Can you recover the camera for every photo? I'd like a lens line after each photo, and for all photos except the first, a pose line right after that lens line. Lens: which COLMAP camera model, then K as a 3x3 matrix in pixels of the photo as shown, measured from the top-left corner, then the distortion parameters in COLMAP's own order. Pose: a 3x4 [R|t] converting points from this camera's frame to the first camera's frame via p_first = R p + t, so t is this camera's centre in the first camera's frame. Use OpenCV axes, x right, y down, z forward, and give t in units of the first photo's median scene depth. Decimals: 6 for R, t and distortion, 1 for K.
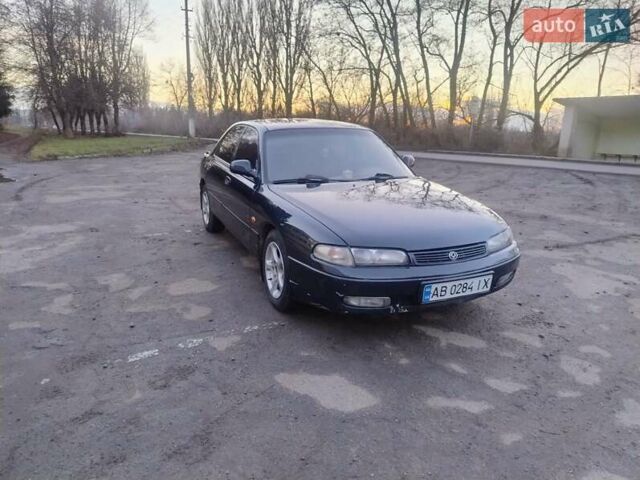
lens RADIAL K [[438.5, 0, 320.0], [0, 438.5, 240.0], [0, 0, 1]] dist [0.057138, -0.068892]
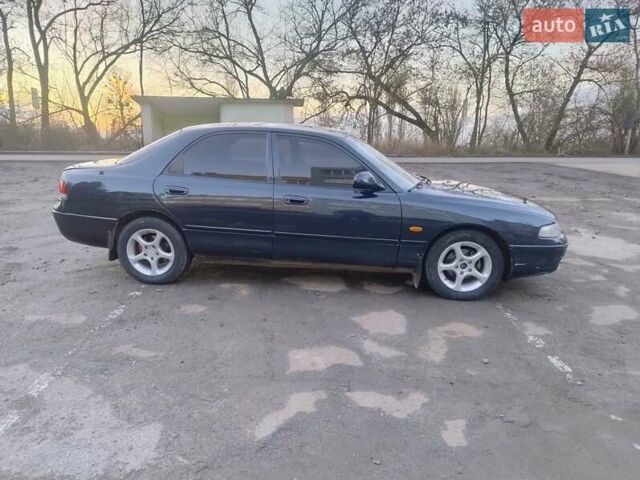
lens RADIAL K [[438.5, 0, 320.0], [0, 438.5, 240.0], [0, 0, 1]] dist [0.057138, -0.068892]
pose [[0.500079, -0.219515, 0.837695, -0.126202], [0.207359, 0.969551, 0.130280, -0.022704], [-0.840787, 0.108553, 0.530371, 0.076729]]
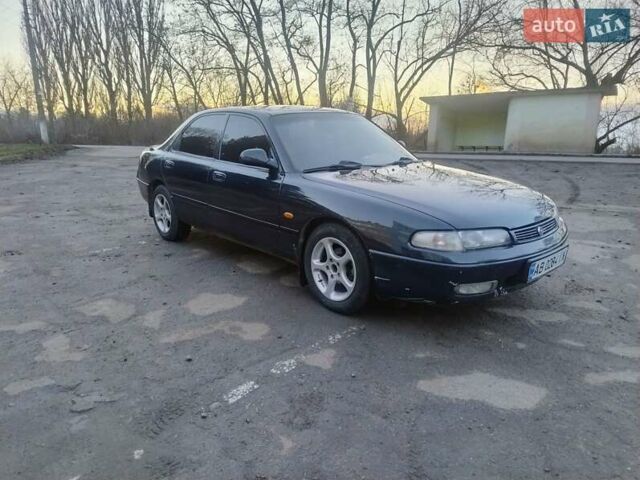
lens RADIAL K [[438.5, 0, 320.0], [0, 438.5, 240.0], [0, 0, 1]] dist [0.057138, -0.068892]
pose [[0.952918, -0.095750, 0.287714, -0.039963], [0.097212, 0.995221, 0.009236, -0.000006], [-0.287223, 0.019168, 0.957672, 0.017896]]
